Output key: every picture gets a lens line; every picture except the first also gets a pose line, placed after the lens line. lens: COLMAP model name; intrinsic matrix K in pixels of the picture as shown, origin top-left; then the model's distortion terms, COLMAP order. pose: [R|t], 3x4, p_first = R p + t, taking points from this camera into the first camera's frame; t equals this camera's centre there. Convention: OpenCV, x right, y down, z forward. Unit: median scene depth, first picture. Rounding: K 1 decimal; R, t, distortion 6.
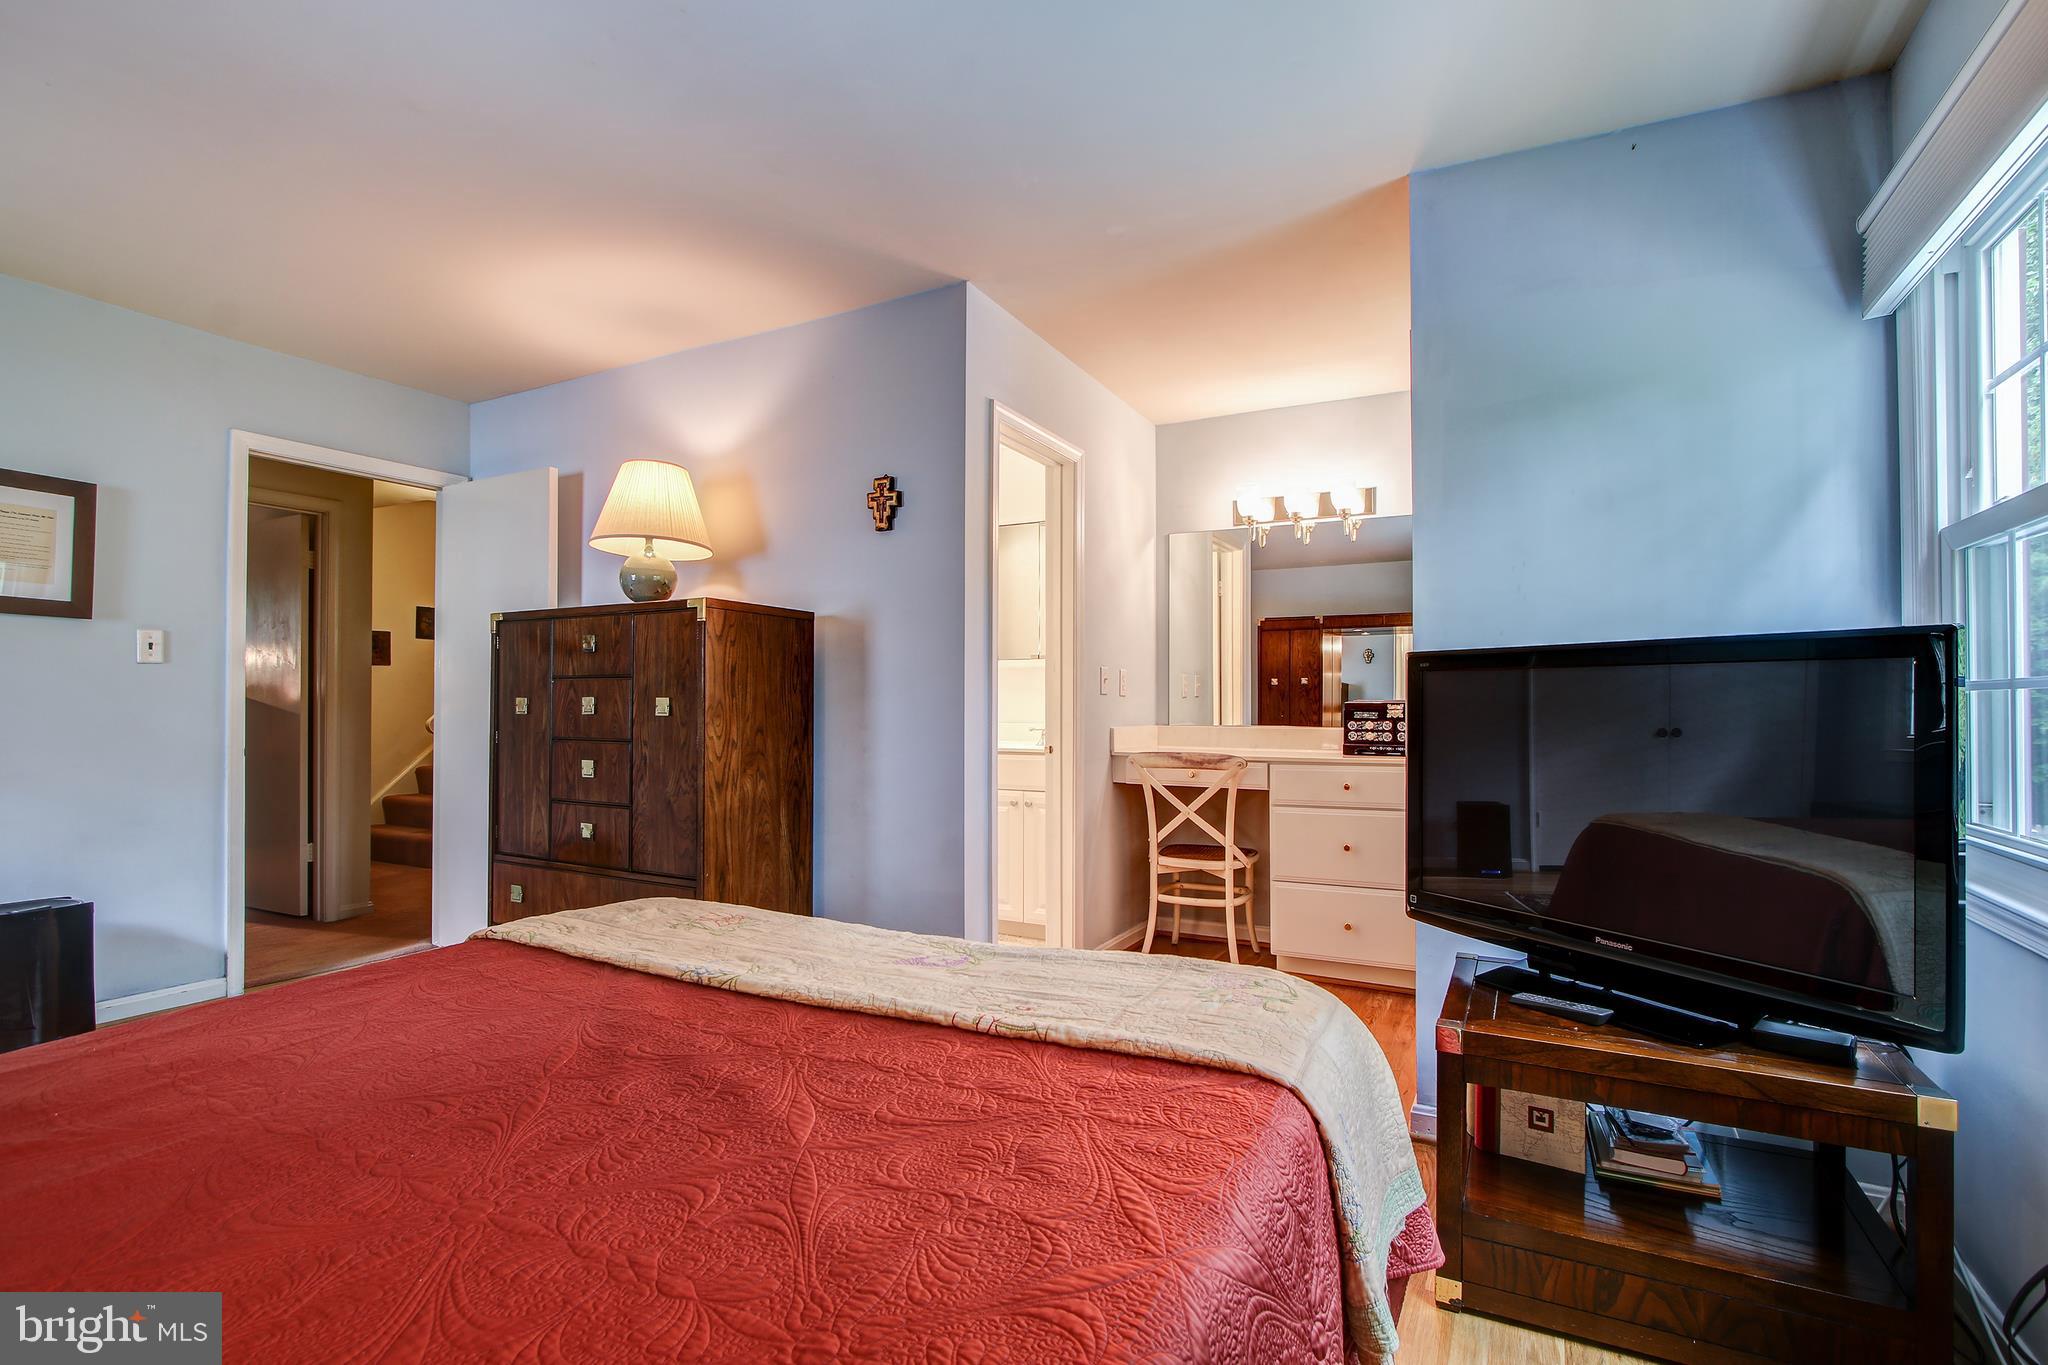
lens RADIAL K [[948.1, 0, 1023.2], [0, 948.1, 690.1], [0, 0, 1]] dist [-0.021360, 0.004311]
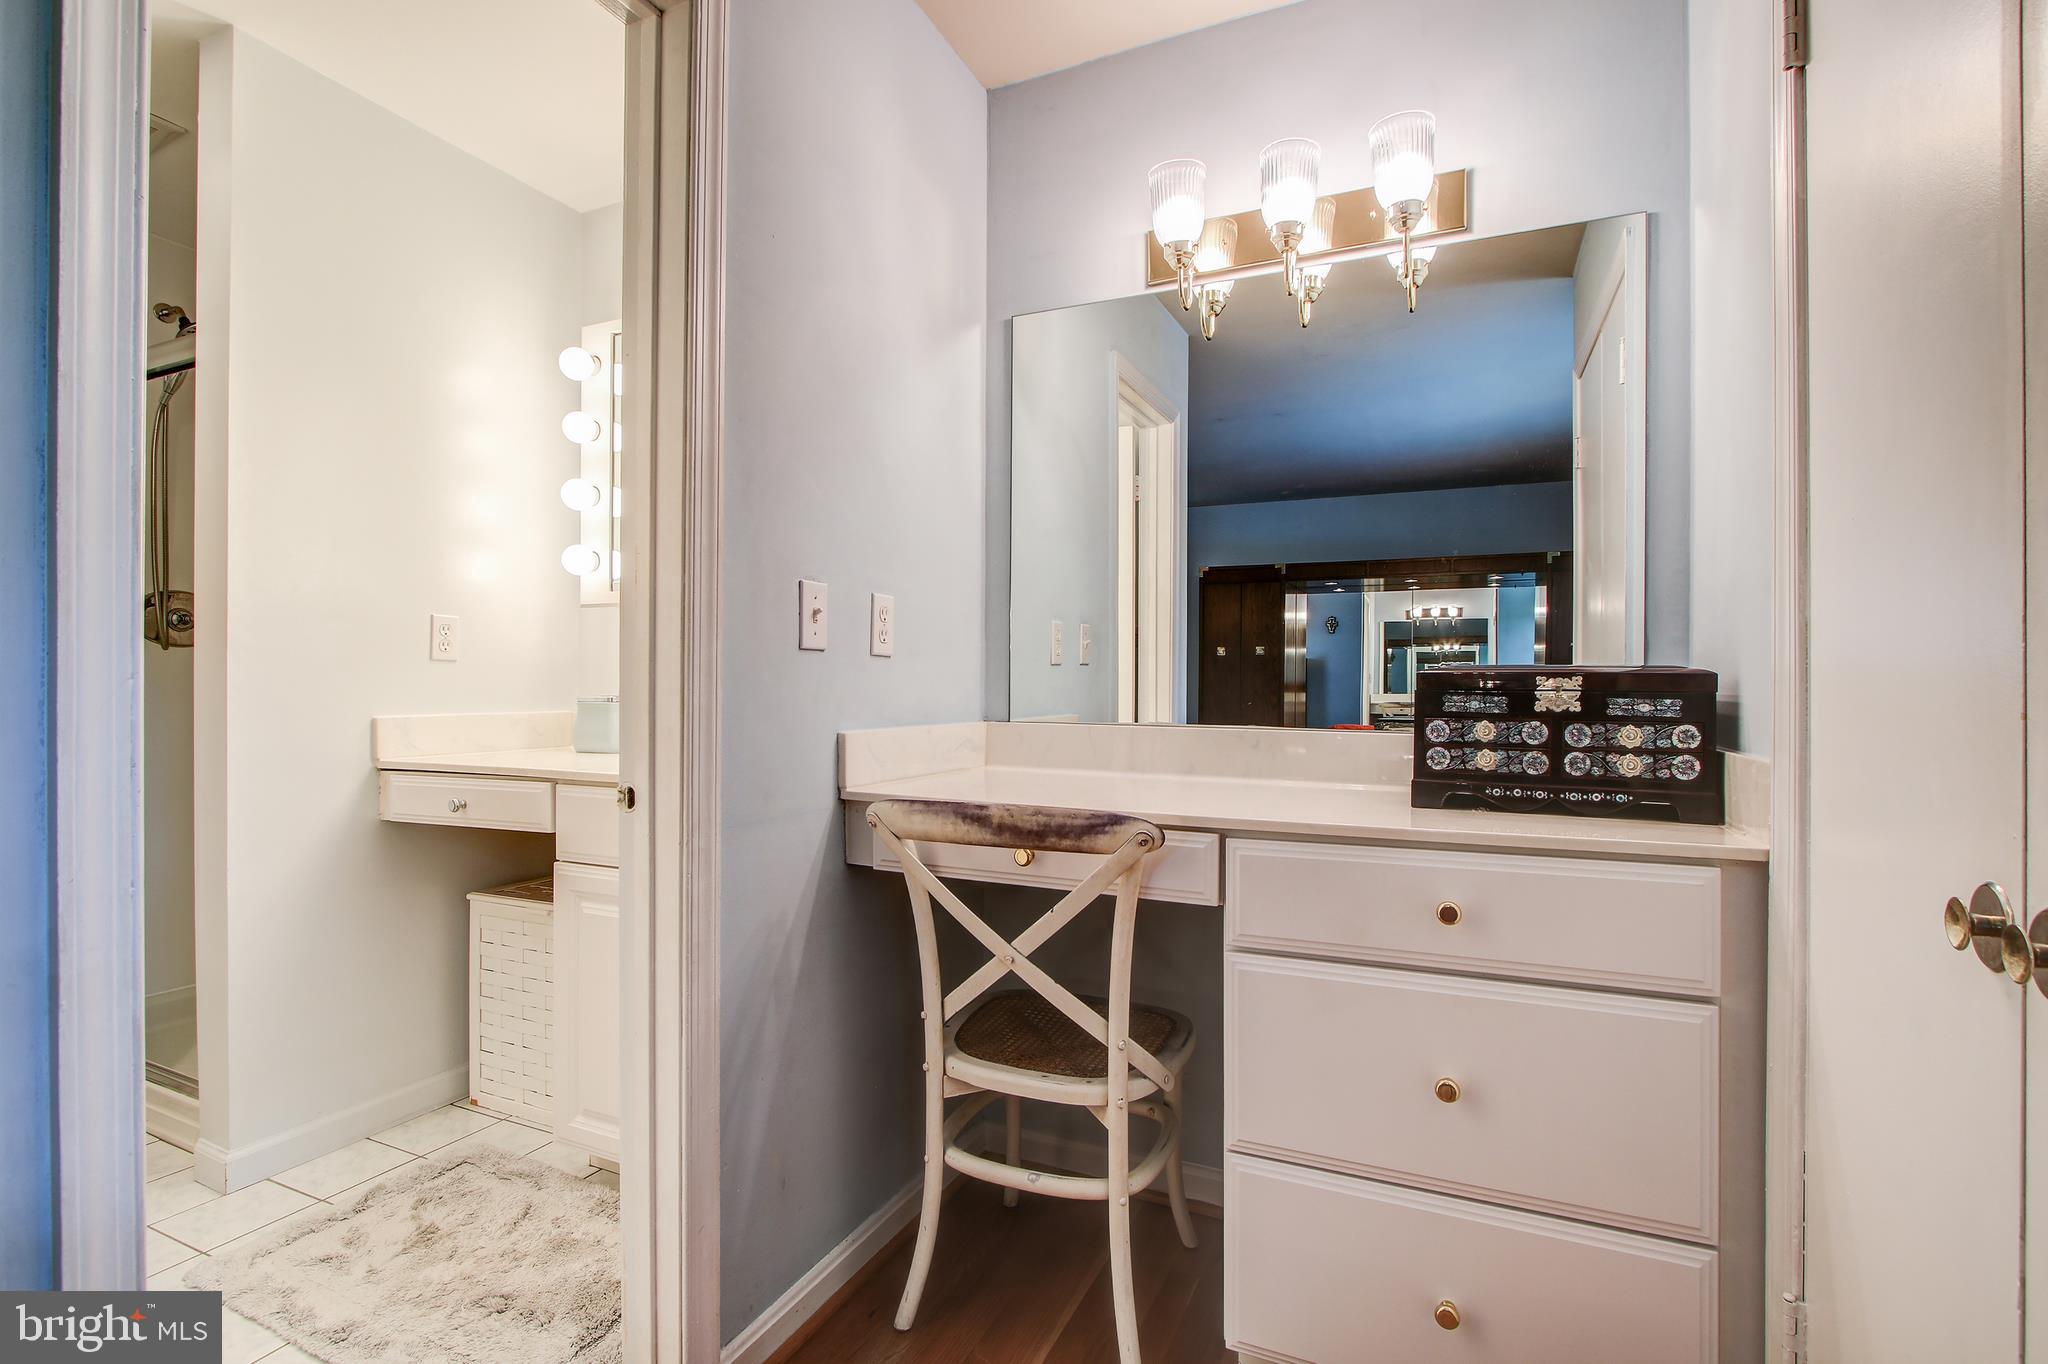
lens RADIAL K [[948.1, 0, 1019.0], [0, 948.1, 690.0], [0, 0, 1]] dist [-0.021360, 0.004311]
pose [[0.998512, 0.003333, 0.054423, 0.156381], [-0.004538, 0.999747, 0.022029, 0.012874], [-0.054336, -0.022243, 0.998275, 0.623387]]
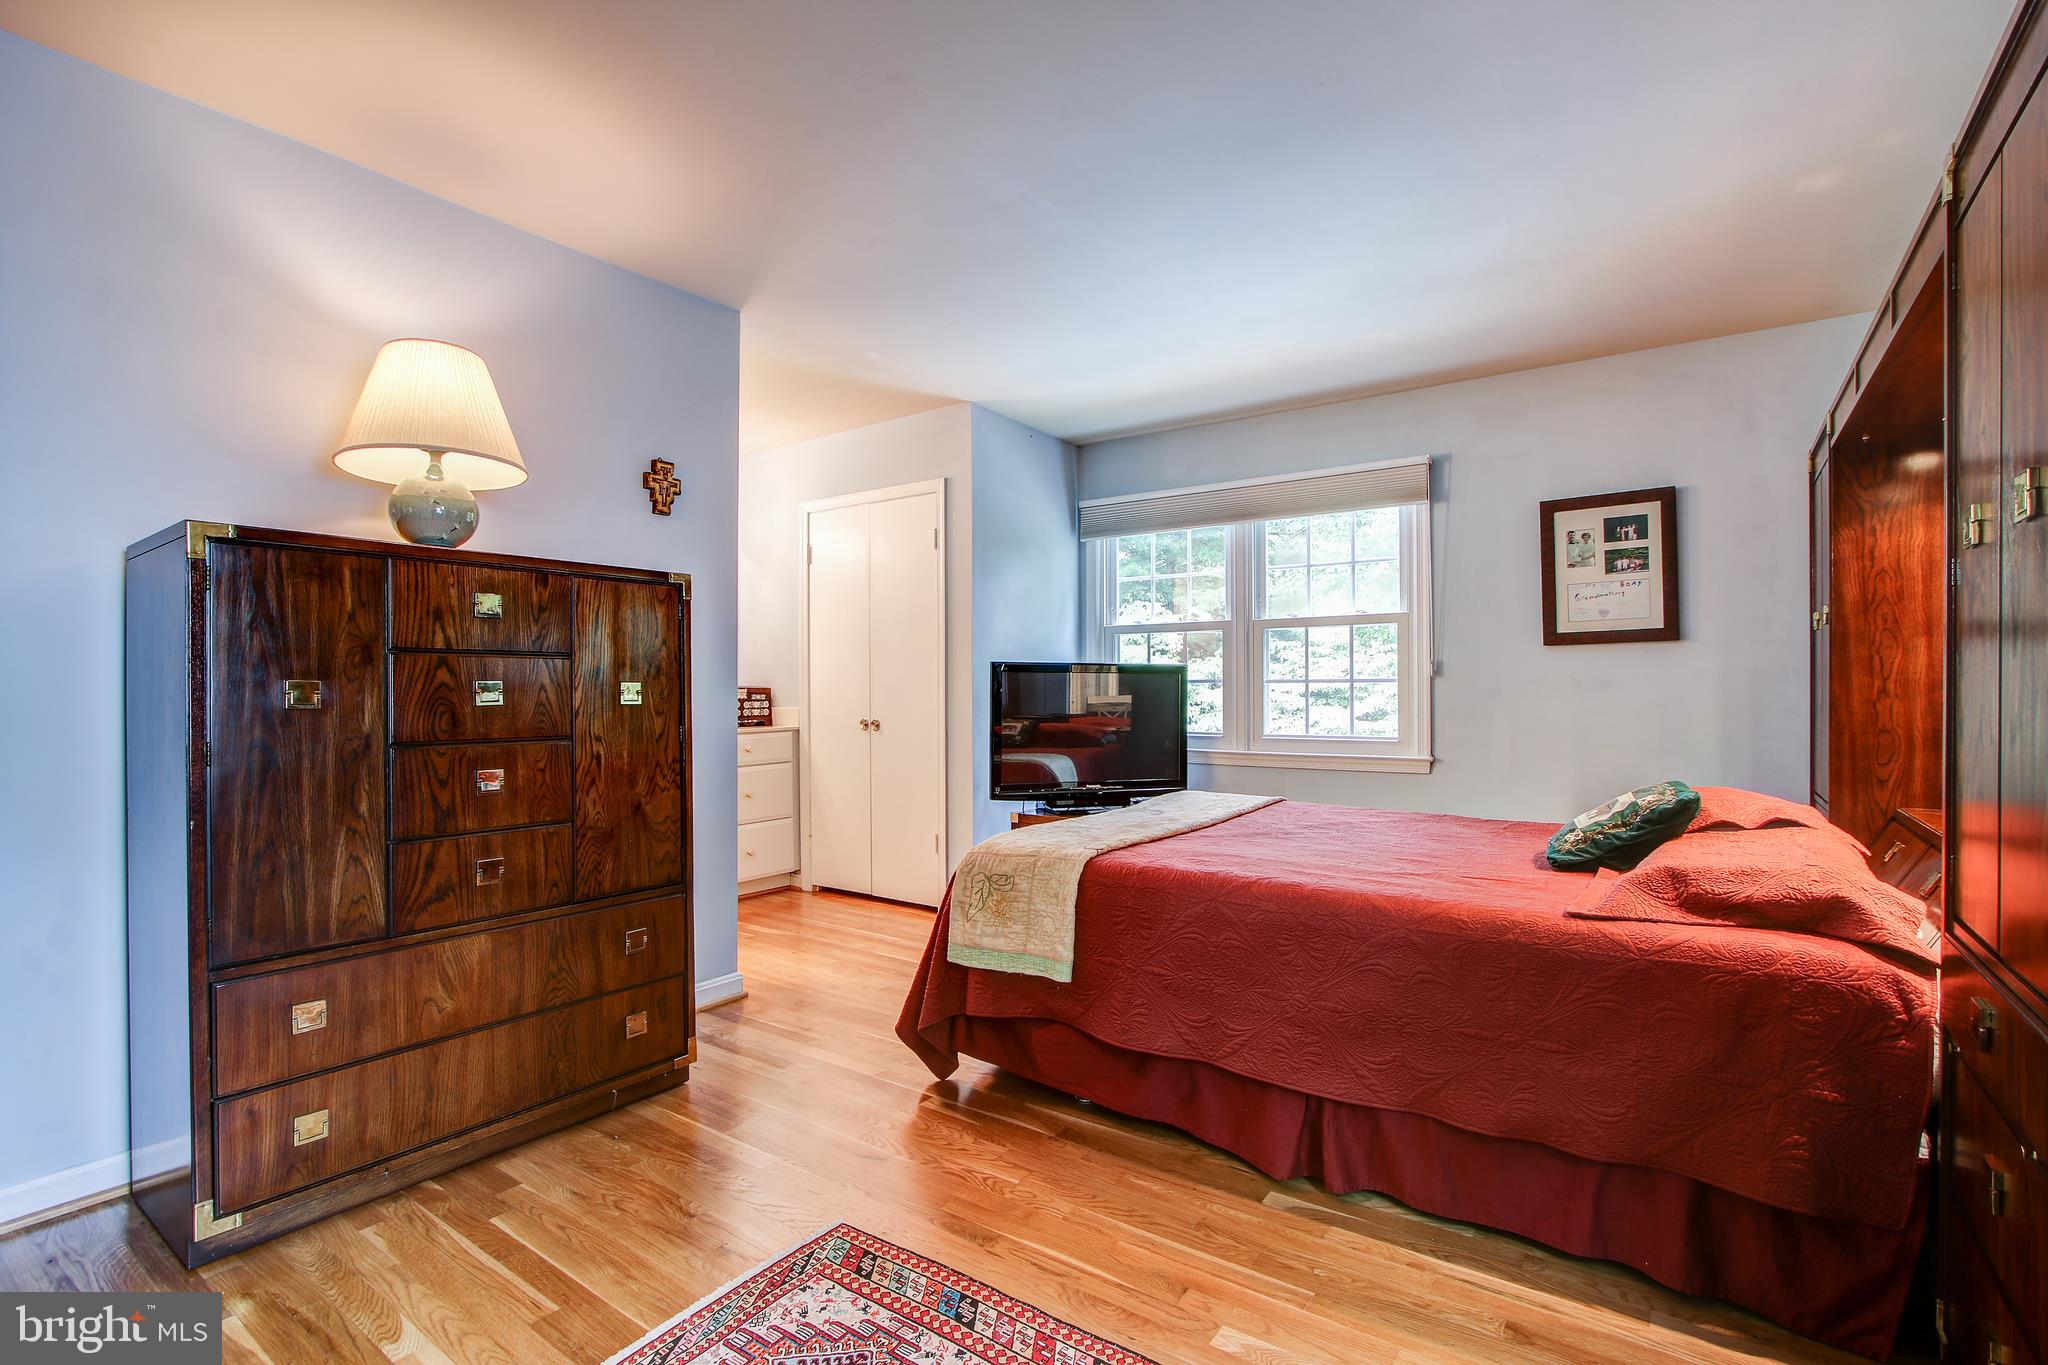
lens RADIAL K [[948.1, 0, 1015.8], [0, 948.1, 684.2], [0, 0, 1]] dist [-0.021360, 0.004311]
pose [[0.133206, 0.002339, 0.991086, -0.894468], [-0.013639, 0.999907, -0.000527, 0.003762], [-0.990995, -0.013448, 0.133225, 0.415694]]
